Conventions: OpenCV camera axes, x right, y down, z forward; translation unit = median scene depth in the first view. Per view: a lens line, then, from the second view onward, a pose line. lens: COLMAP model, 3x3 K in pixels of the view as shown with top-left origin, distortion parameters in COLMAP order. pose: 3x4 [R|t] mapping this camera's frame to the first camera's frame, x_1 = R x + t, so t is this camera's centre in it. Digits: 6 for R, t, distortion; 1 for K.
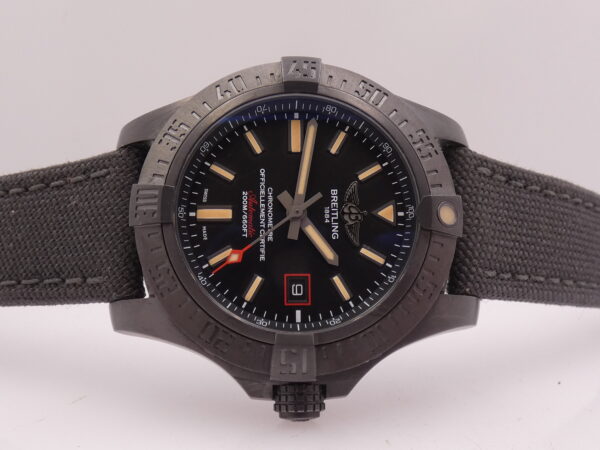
lens RADIAL K [[669.7, 0, 301.7], [0, 669.7, 227.9], [0, 0, 1]] dist [0.000265, 0.000000]
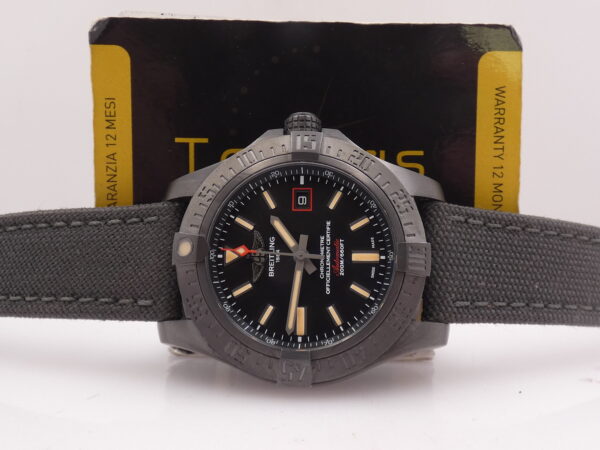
lens RADIAL K [[669.7, 0, 299.7], [0, 669.7, 227.8], [0, 0, 1]] dist [0.000265, 0.000000]
pose [[-0.999663, -0.024928, 0.007261, -0.012159], [0.025778, -0.919491, 0.392264, -0.471542], [-0.003102, 0.392319, 0.919824, -0.199158]]
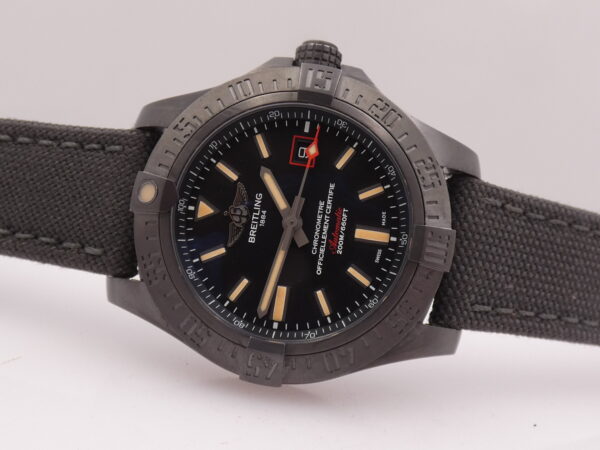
lens RADIAL K [[669.7, 0, 300.7], [0, 669.7, 225.0], [0, 0, 1]] dist [0.000265, 0.000000]
pose [[-0.986017, -0.166616, 0.003072, -0.023618], [0.159735, -0.939722, 0.302338, -0.328517], [-0.047487, 0.298601, 0.953196, 0.029030]]
